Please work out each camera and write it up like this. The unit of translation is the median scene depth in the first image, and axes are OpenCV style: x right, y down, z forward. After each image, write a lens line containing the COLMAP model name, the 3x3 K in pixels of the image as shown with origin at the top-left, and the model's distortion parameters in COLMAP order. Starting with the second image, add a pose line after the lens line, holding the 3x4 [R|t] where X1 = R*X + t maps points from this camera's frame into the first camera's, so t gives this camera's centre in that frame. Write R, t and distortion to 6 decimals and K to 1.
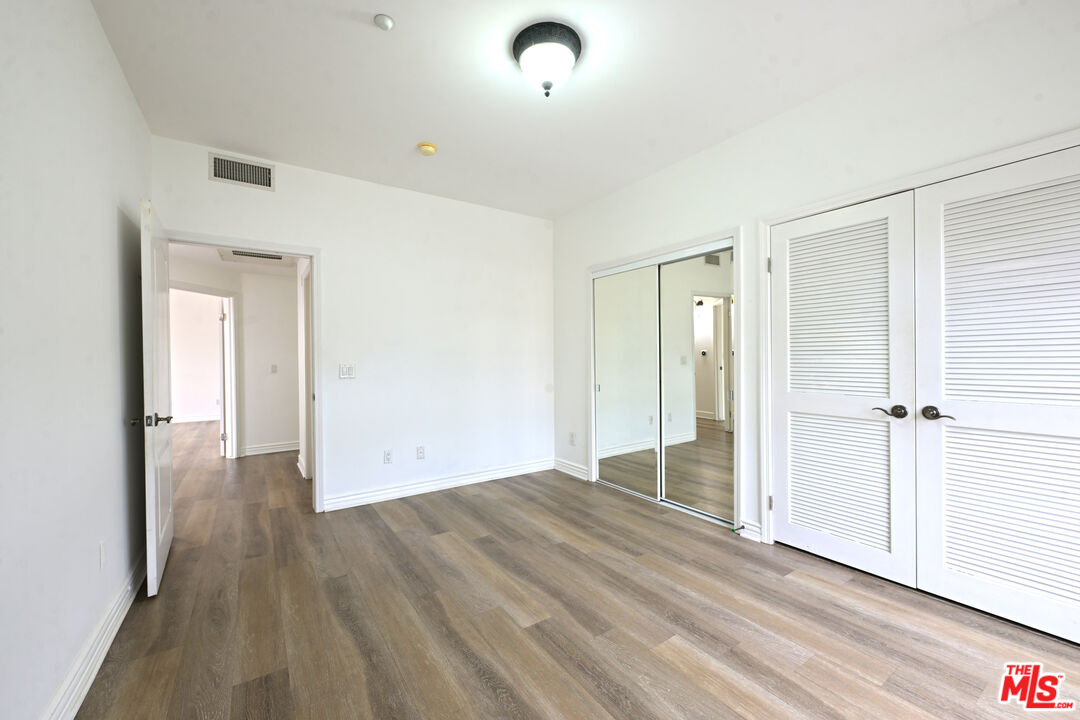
lens RADIAL K [[426.5, 0, 534.5], [0, 426.5, 360.1], [0, 0, 1]] dist [0.001540, 0.000583]
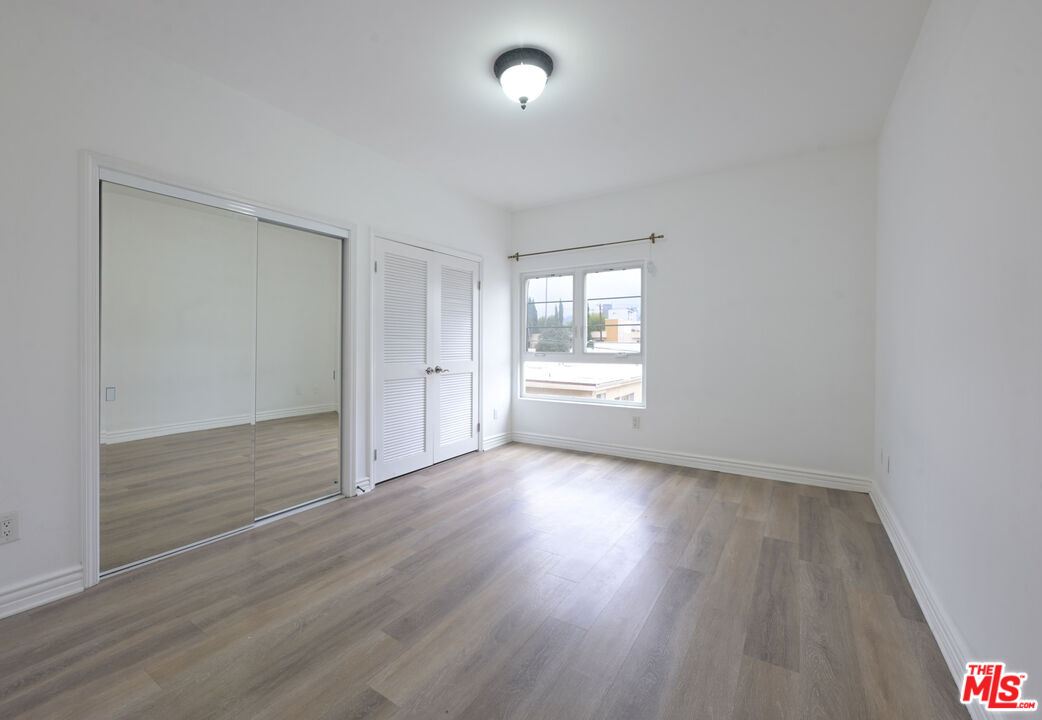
lens RADIAL K [[411.0, 0, 518.2], [0, 411.0, 343.9], [0, 0, 1]] dist [-0.000650, -0.000044]
pose [[-0.380717, 0.006029, 0.924672, -0.728409], [0.004005, 0.999980, -0.004871, 0.013454], [-0.924683, 0.001849, -0.380733, 1.064310]]
